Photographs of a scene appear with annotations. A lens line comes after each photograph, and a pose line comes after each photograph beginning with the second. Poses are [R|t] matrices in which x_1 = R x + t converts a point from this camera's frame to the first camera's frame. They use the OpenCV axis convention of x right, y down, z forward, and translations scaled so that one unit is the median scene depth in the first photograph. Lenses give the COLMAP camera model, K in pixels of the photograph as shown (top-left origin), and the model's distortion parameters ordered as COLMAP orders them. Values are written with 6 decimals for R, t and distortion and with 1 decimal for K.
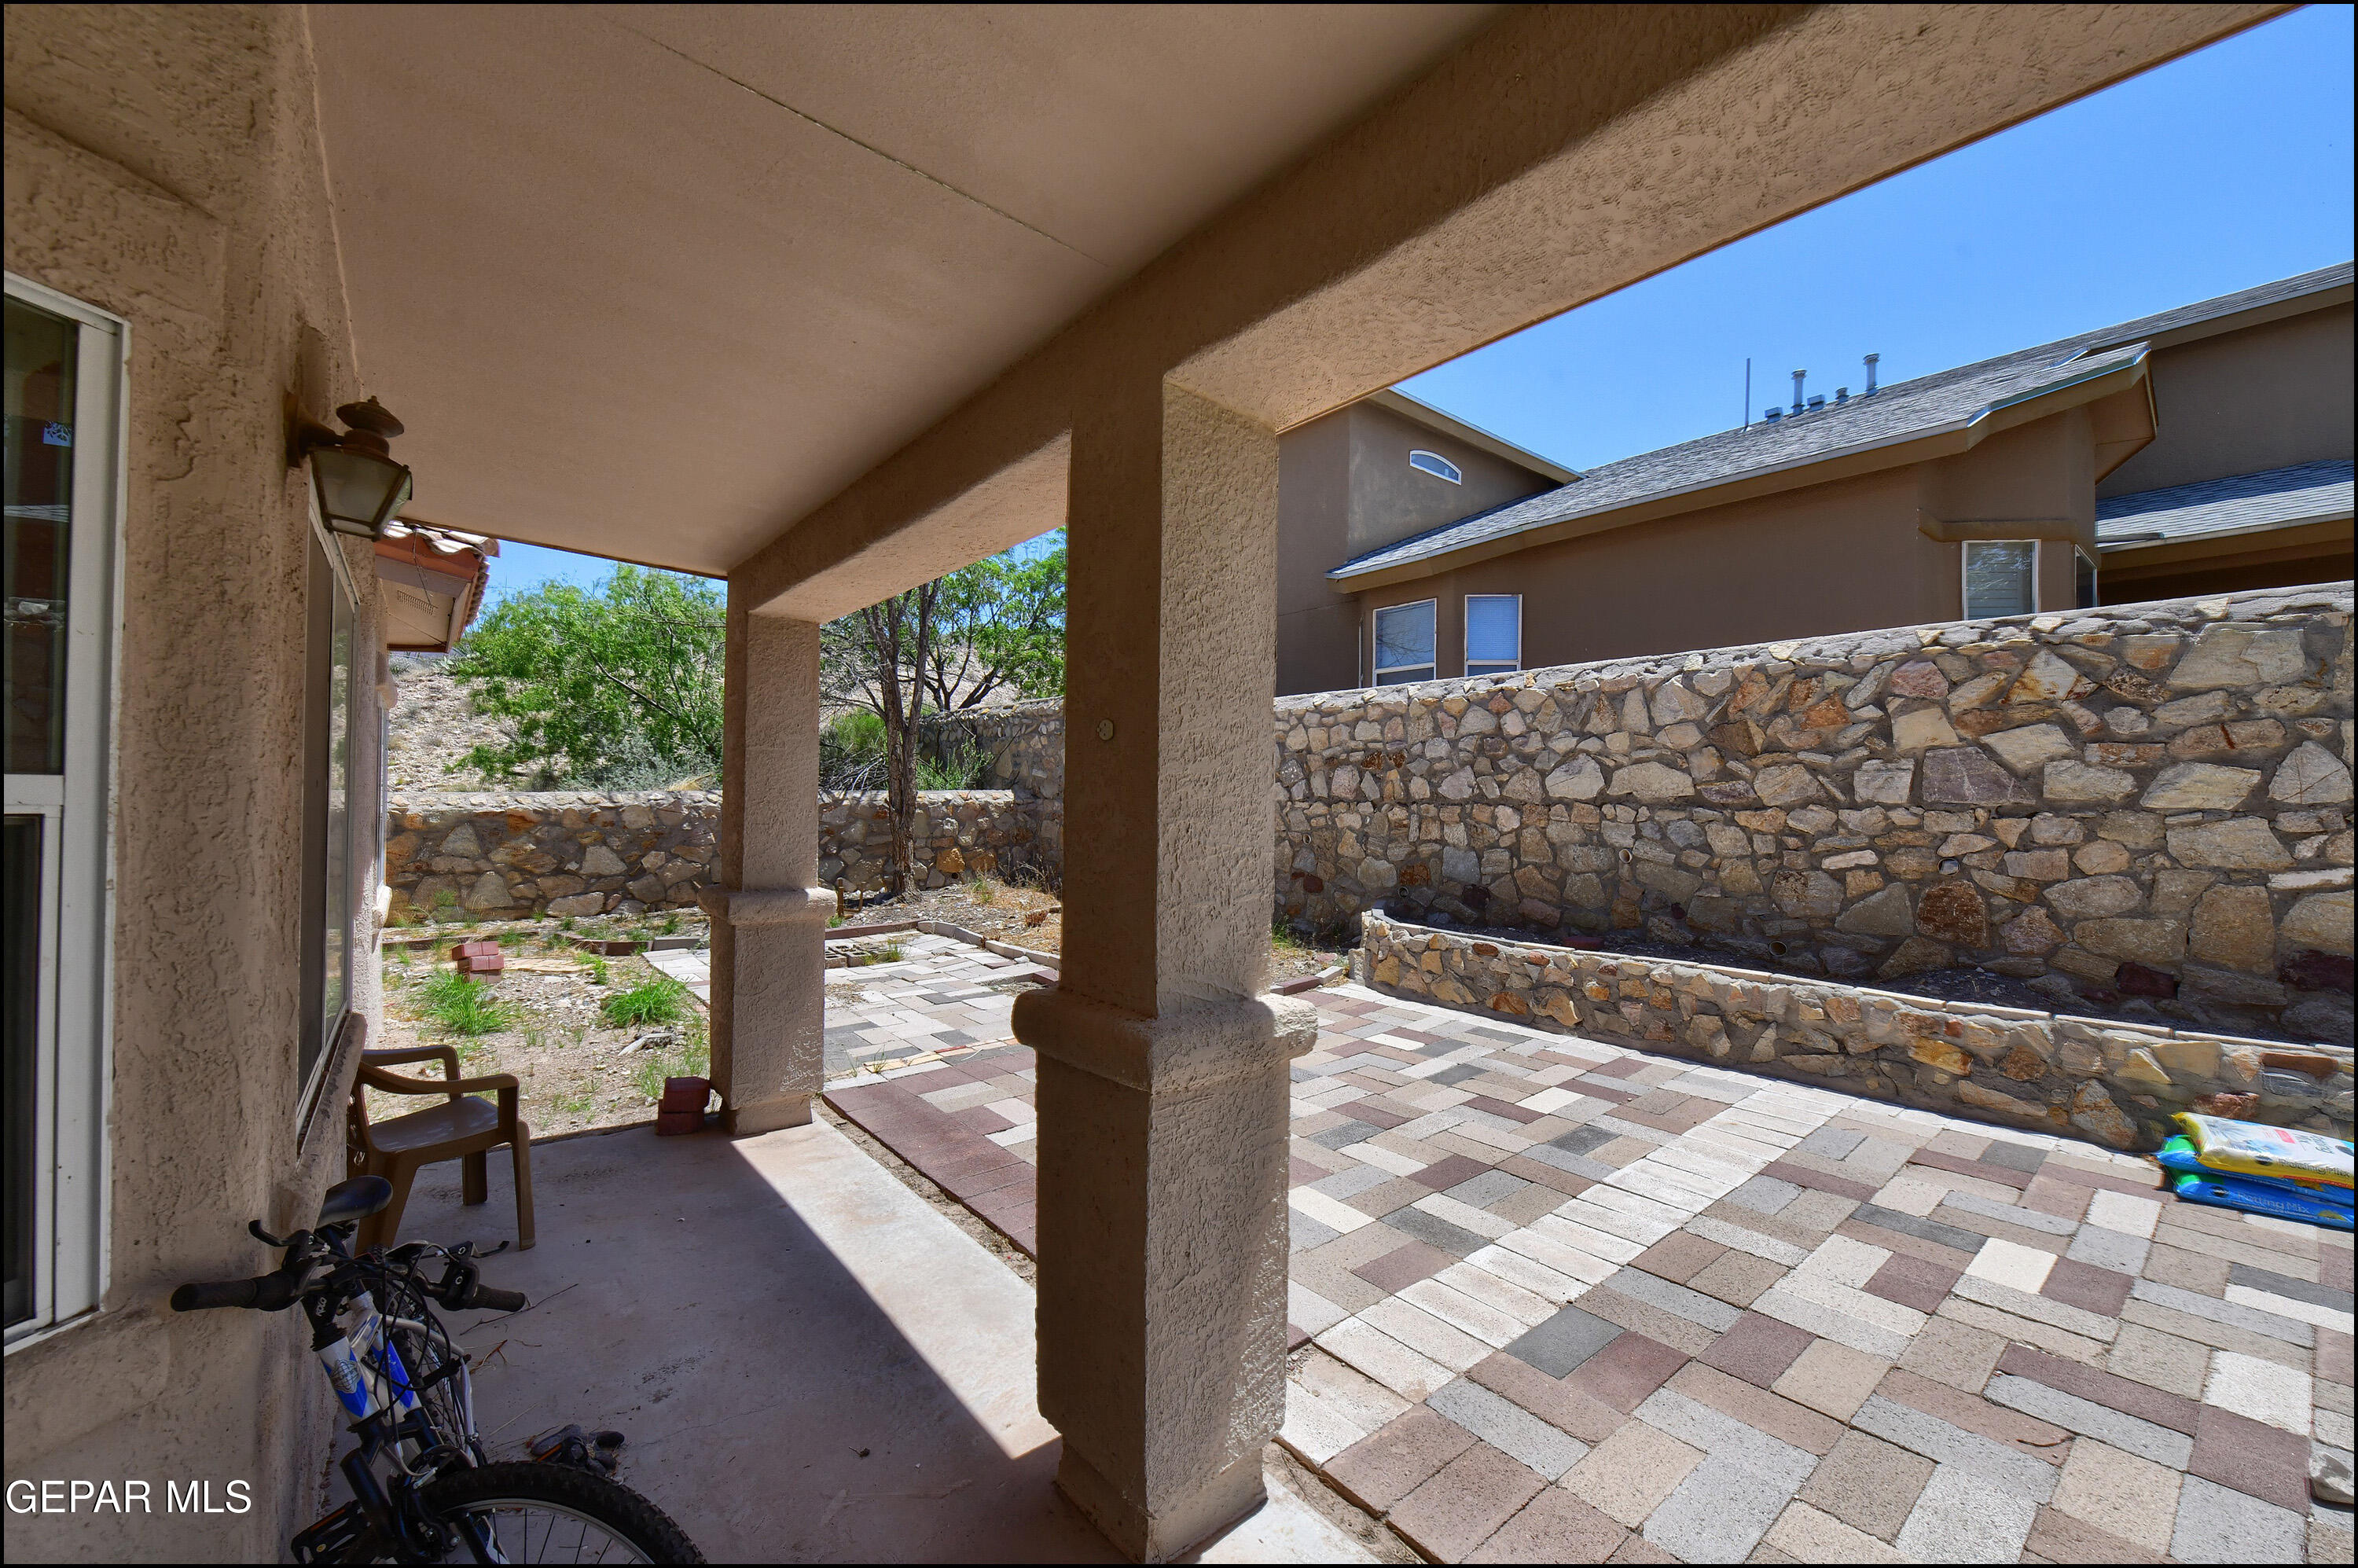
lens RADIAL K [[937.2, 0, 1193.1], [0, 937.2, 792.3], [0, 0, 1]] dist [-0.008345, -0.000964]
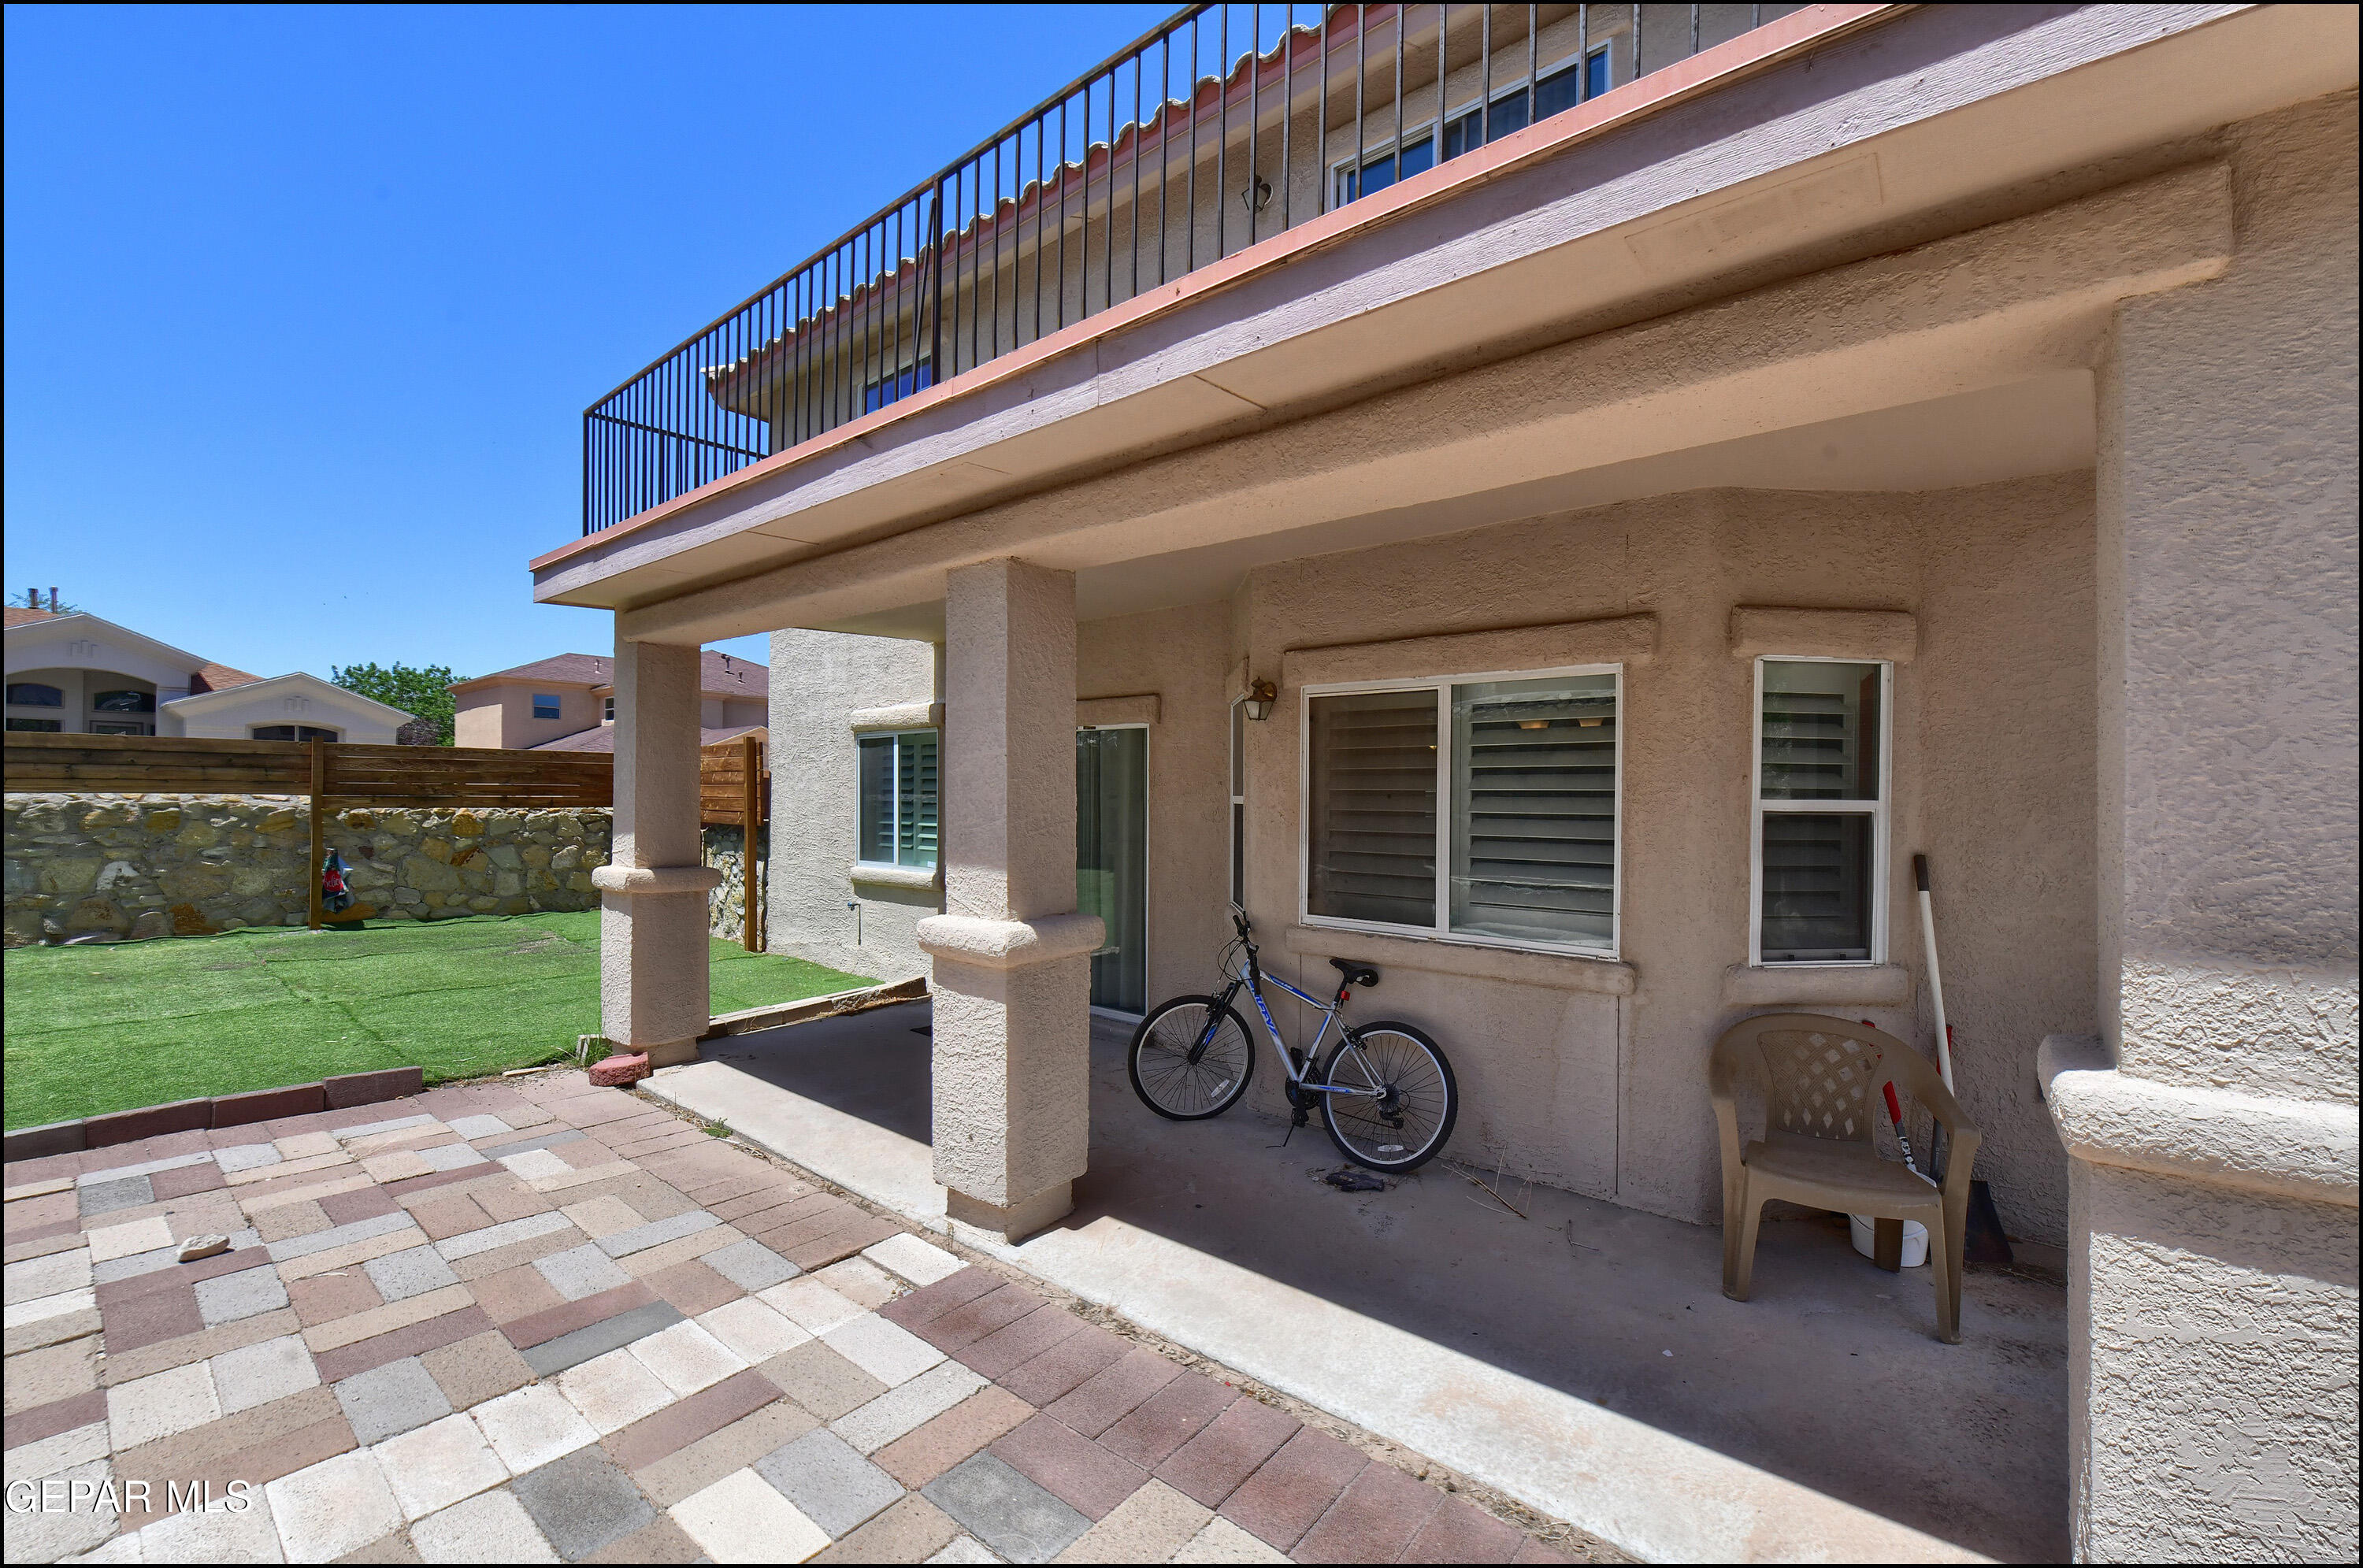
lens RADIAL K [[939.2, 0, 1192.9], [0, 939.2, 794.5], [0, 0, 1]] dist [-0.008345, -0.000964]
pose [[-0.977712, -0.016127, -0.209332, 0.001290], [-0.013653, 0.999819, -0.013257, 0.004774], [0.209507, -0.010103, -0.977755, 0.645483]]
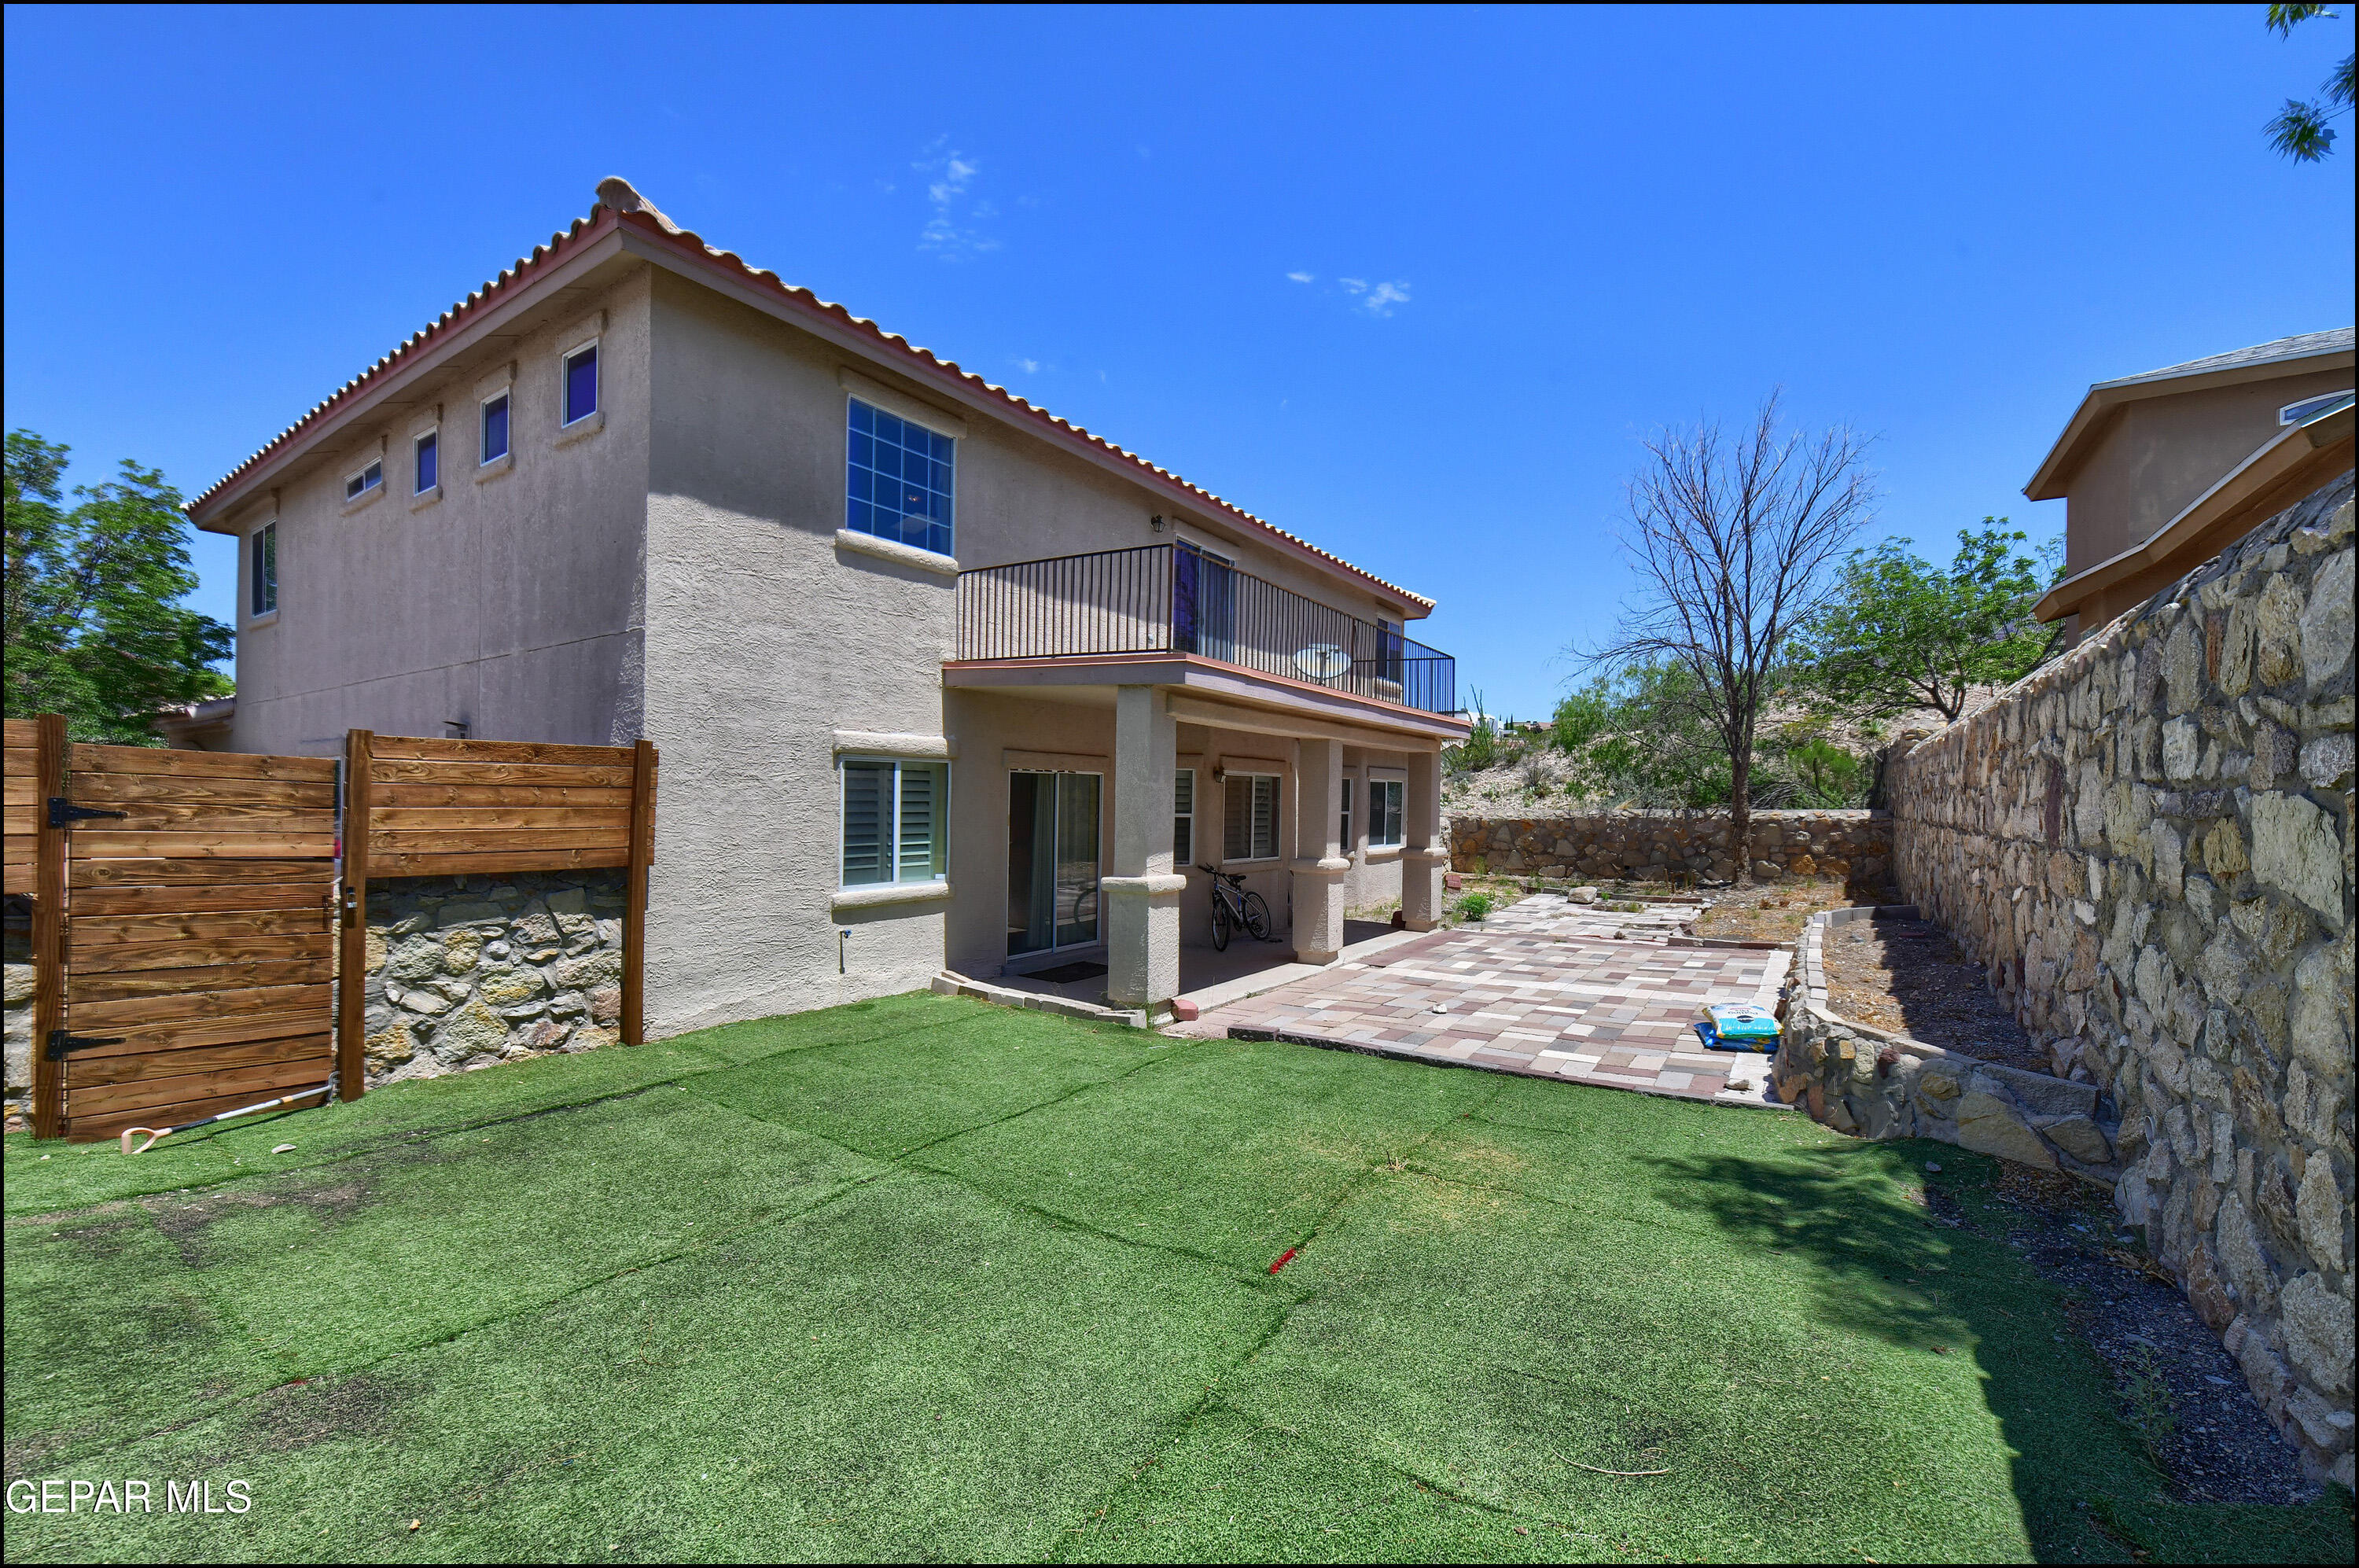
lens RADIAL K [[937.7, 0, 1193.7], [0, 937.7, 793.1], [0, 0, 1]] dist [-0.008345, -0.000964]
pose [[0.281848, -0.010627, -0.959400, 1.053514], [0.000501, 0.999940, -0.010929, -0.015944], [0.959459, 0.002599, 0.281836, -0.233580]]
